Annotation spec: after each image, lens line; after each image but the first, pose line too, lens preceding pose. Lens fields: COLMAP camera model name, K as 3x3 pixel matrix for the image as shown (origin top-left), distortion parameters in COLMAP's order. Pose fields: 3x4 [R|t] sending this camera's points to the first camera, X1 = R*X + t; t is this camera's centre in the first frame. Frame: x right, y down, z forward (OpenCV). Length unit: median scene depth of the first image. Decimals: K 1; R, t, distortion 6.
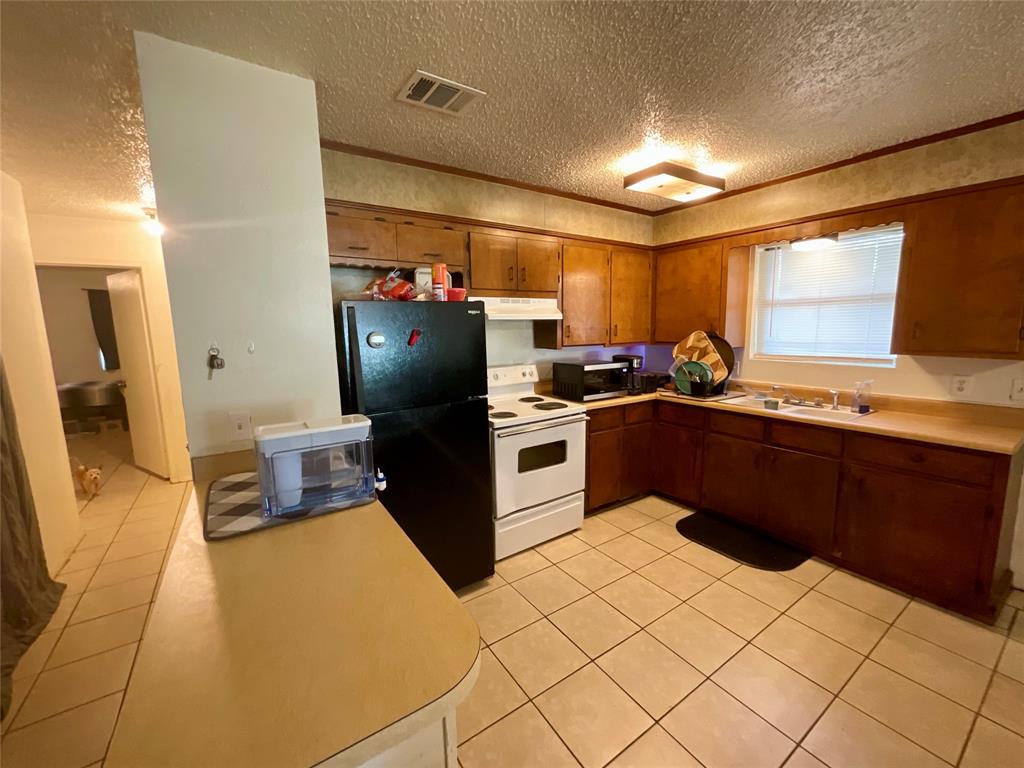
lens RADIAL K [[415.4, 0, 512.8], [0, 415.4, 383.4], [0, 0, 1]] dist [-0.000229, 0.000991]
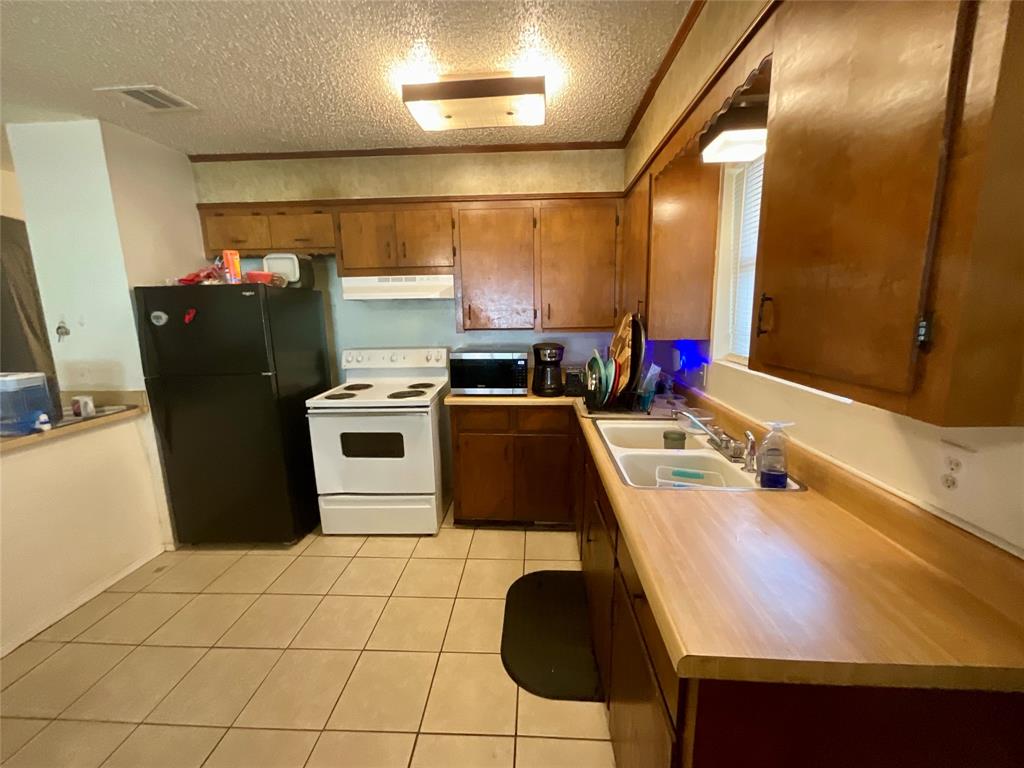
lens RADIAL K [[415.4, 0, 512.2], [0, 415.4, 384.2], [0, 0, 1]] dist [-0.000229, 0.000991]
pose [[0.798108, 0.110721, -0.592253, 0.812607], [-0.080232, 0.993746, 0.077660, -0.056894], [0.597148, -0.014463, 0.802001, 0.403548]]
